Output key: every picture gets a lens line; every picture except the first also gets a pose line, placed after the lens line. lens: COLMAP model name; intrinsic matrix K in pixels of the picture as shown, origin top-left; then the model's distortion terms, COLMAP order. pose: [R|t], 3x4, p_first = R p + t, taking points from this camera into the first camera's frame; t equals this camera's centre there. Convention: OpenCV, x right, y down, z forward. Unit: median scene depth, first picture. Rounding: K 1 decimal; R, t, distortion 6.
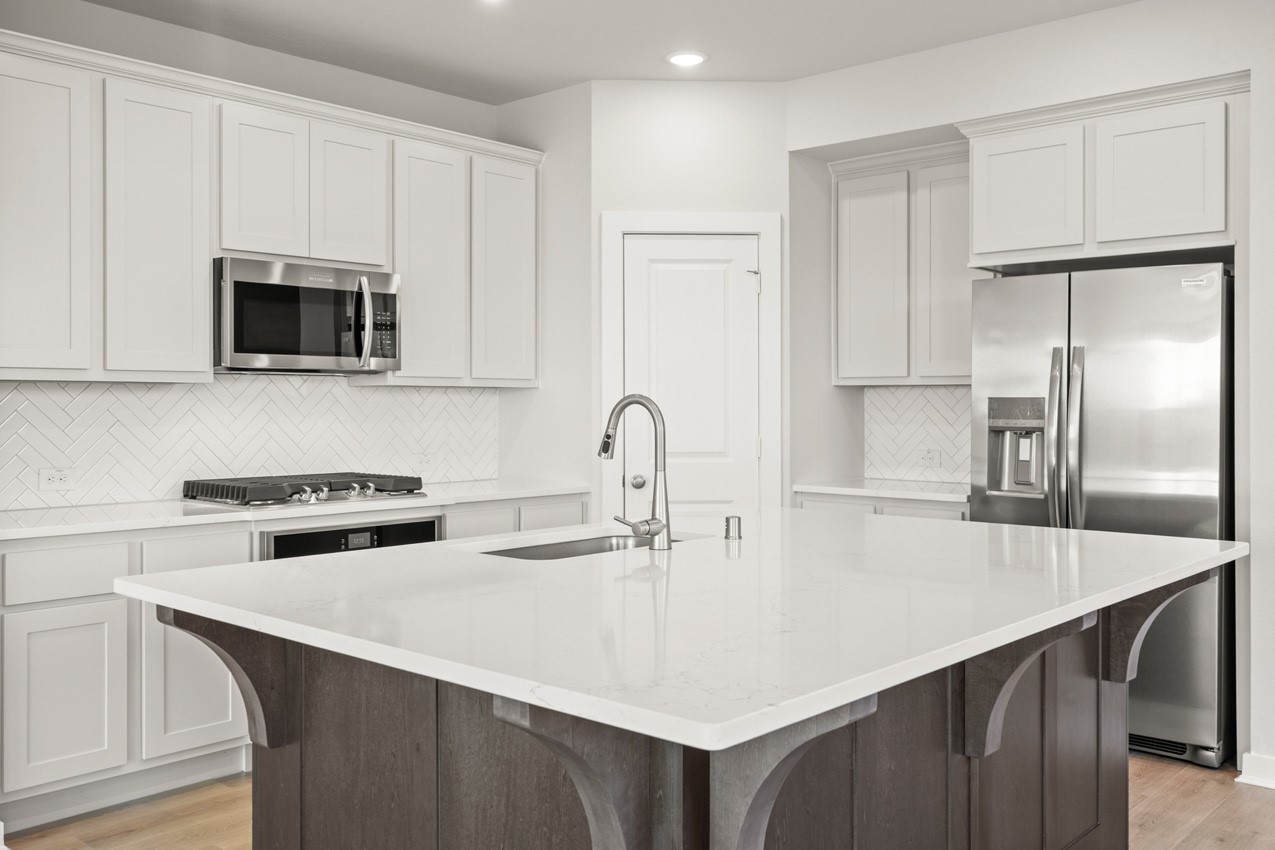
lens RADIAL K [[1117.5, 0, 637.5], [0, 1117.5, 401.5], [0, 0, 1]] dist [0.011018, 0.007786]
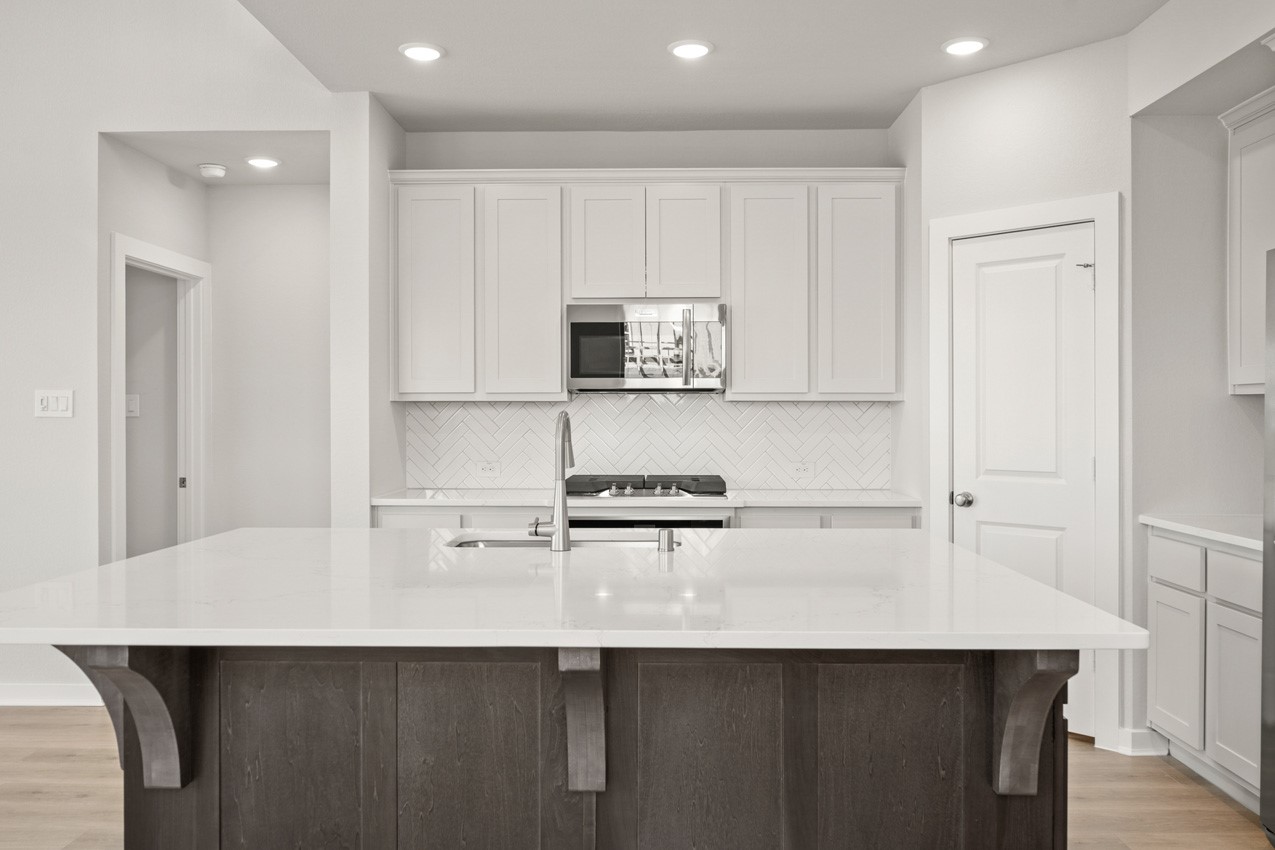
lens RADIAL K [[1020.1, 0, 637.2], [0, 1020.1, 417.5], [0, 0, 1]] dist [-0.004614, -0.000362]
pose [[0.658621, 0.002288, -0.752471, 0.536766], [0.000814, 0.999993, 0.003753, -0.001510], [0.752474, -0.003084, 0.658615, 0.252902]]
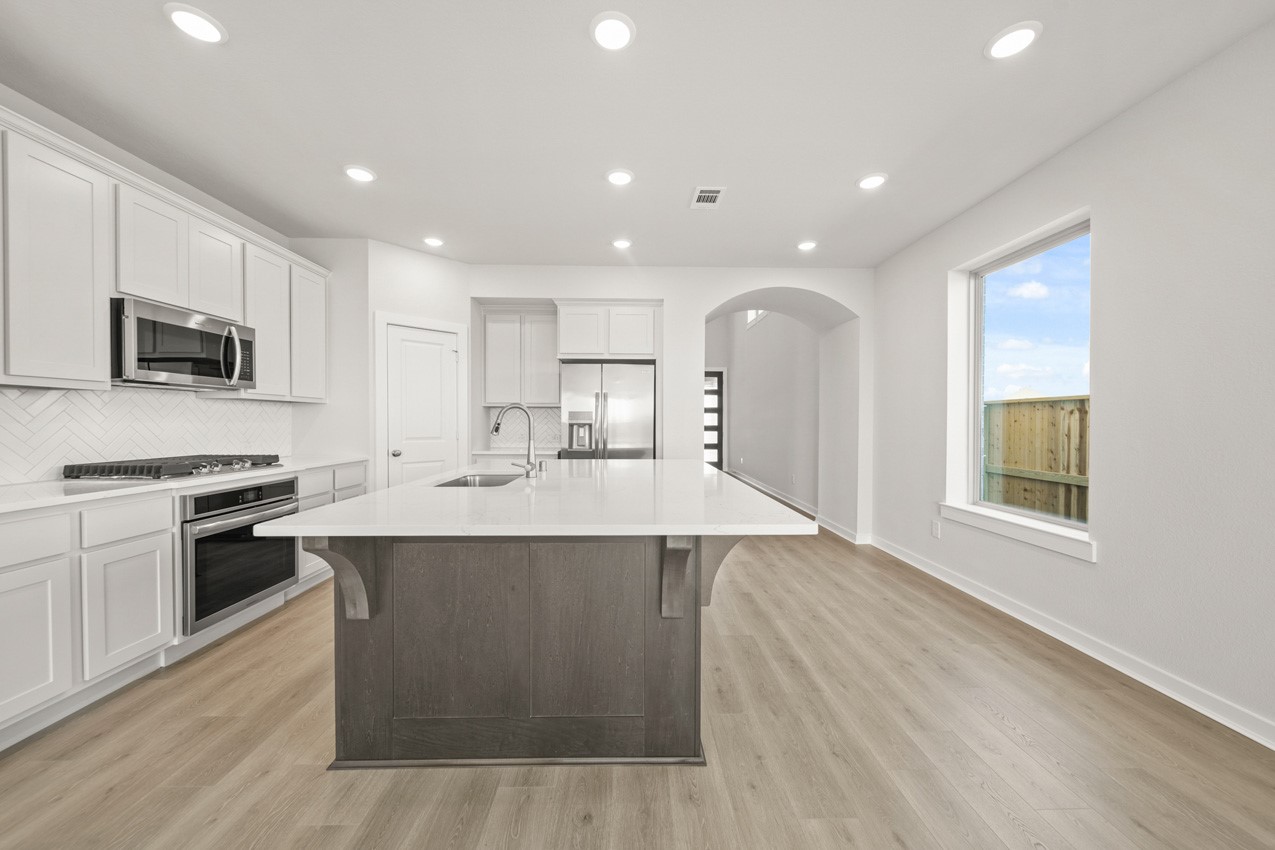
lens RADIAL K [[460.1, 0, 637.5], [0, 460.1, 425.0], [0, 0, 1]] dist [-0.000054, -0.000169]
pose [[0.726280, -0.003604, 0.687390, -0.277927], [-0.003556, 0.999953, 0.009000, 0.016399], [-0.687390, -0.008981, 0.726233, 0.153167]]
